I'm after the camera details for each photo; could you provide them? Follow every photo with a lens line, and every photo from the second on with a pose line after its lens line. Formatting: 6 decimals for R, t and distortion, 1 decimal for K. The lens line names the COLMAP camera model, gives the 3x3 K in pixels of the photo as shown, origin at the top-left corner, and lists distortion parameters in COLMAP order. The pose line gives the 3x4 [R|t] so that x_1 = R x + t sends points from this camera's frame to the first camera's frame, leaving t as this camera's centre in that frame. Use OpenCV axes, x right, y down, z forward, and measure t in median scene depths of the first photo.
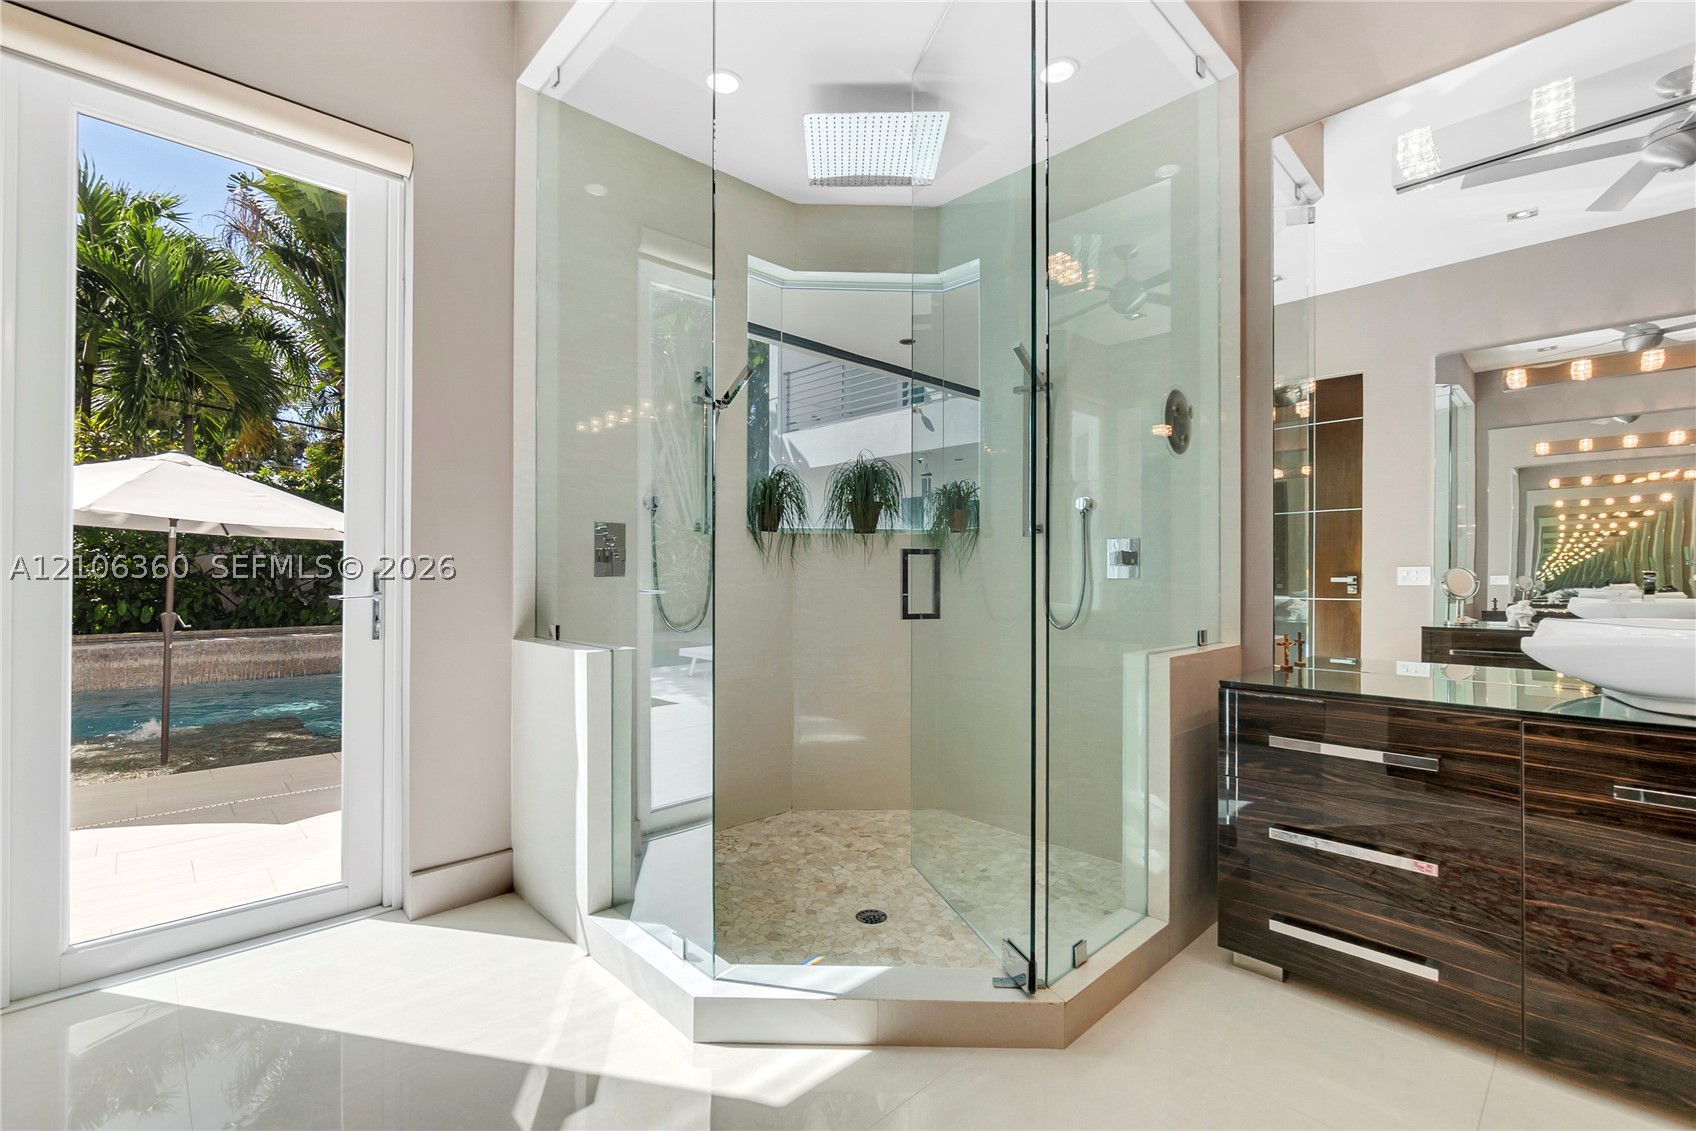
lens RADIAL K [[738.4, 0, 819.1], [0, 738.4, 573.1], [0, 0, 1]] dist [-0.006120, -0.000426]
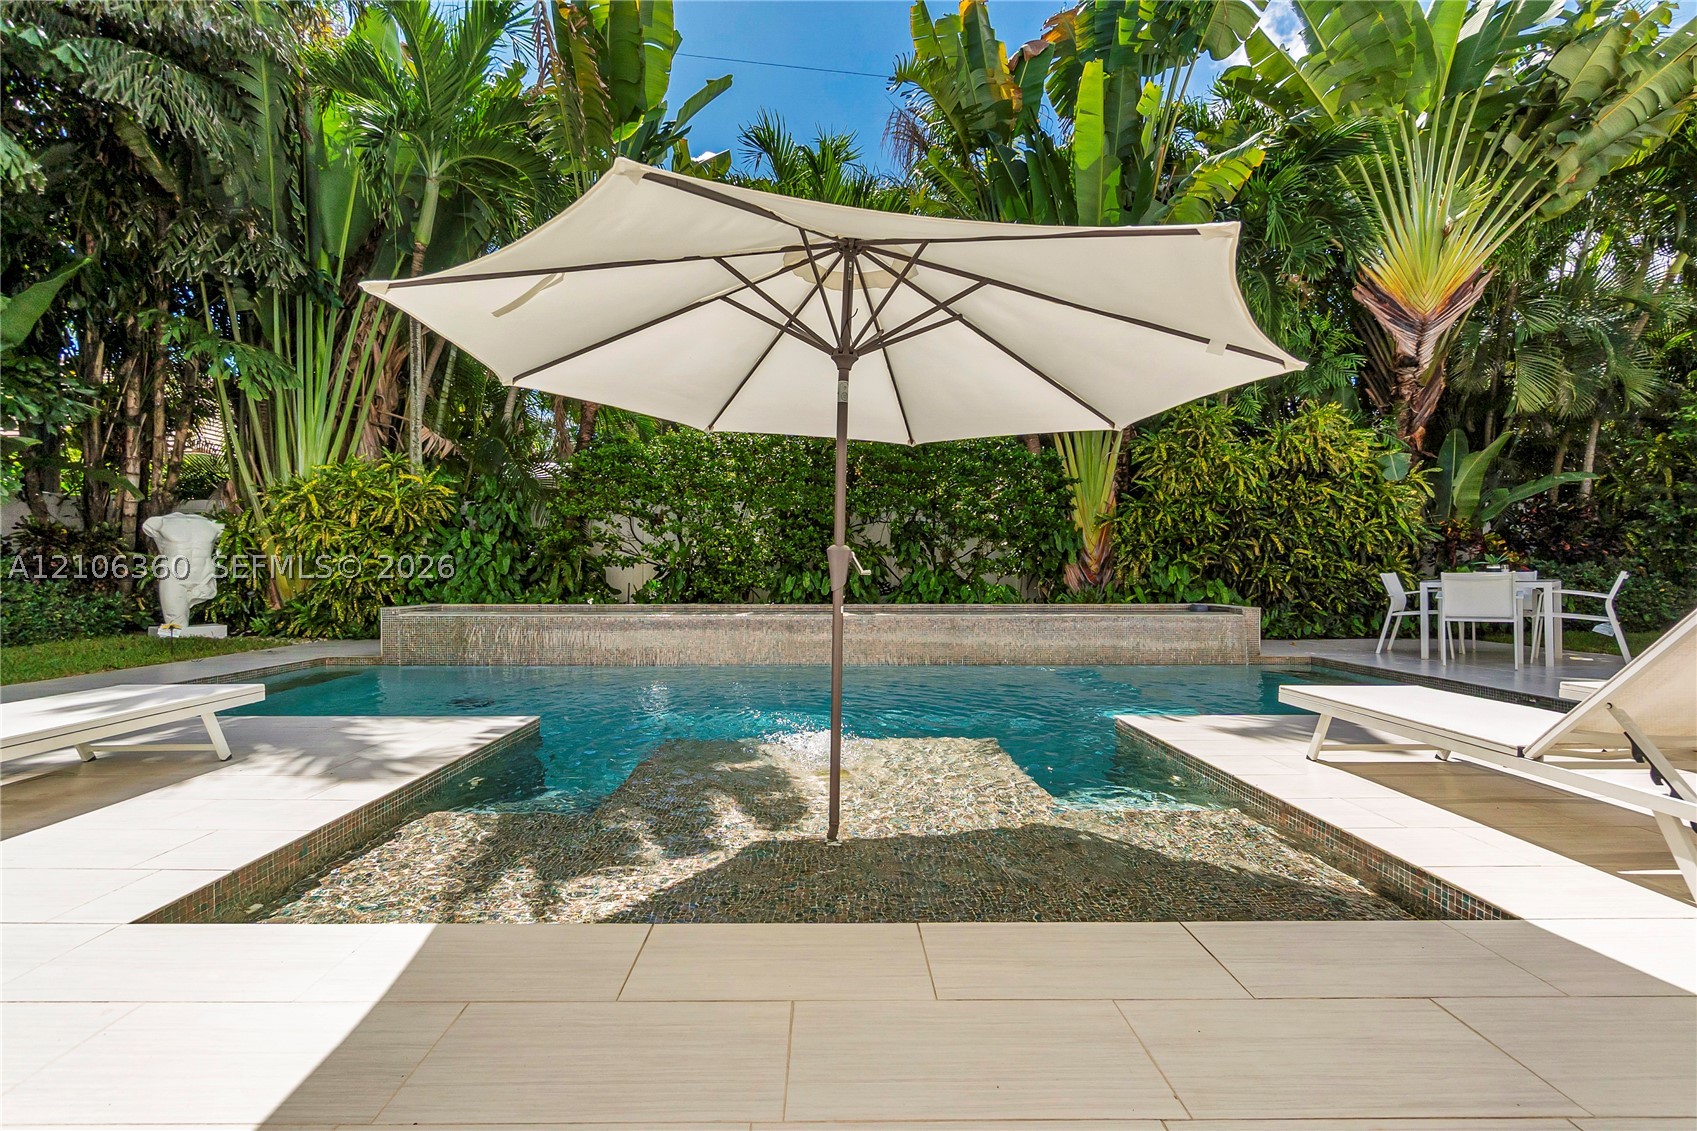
lens RADIAL K [[743.8, 0, 838.3], [0, 743.8, 569.0], [0, 0, 1]] dist [-0.001424, 0.001407]
pose [[0.742714, -0.004136, -0.669596, -0.529071], [0.003750, 0.999991, -0.002018, 0.073101], [0.669598, -0.001012, 0.742723, 0.604123]]
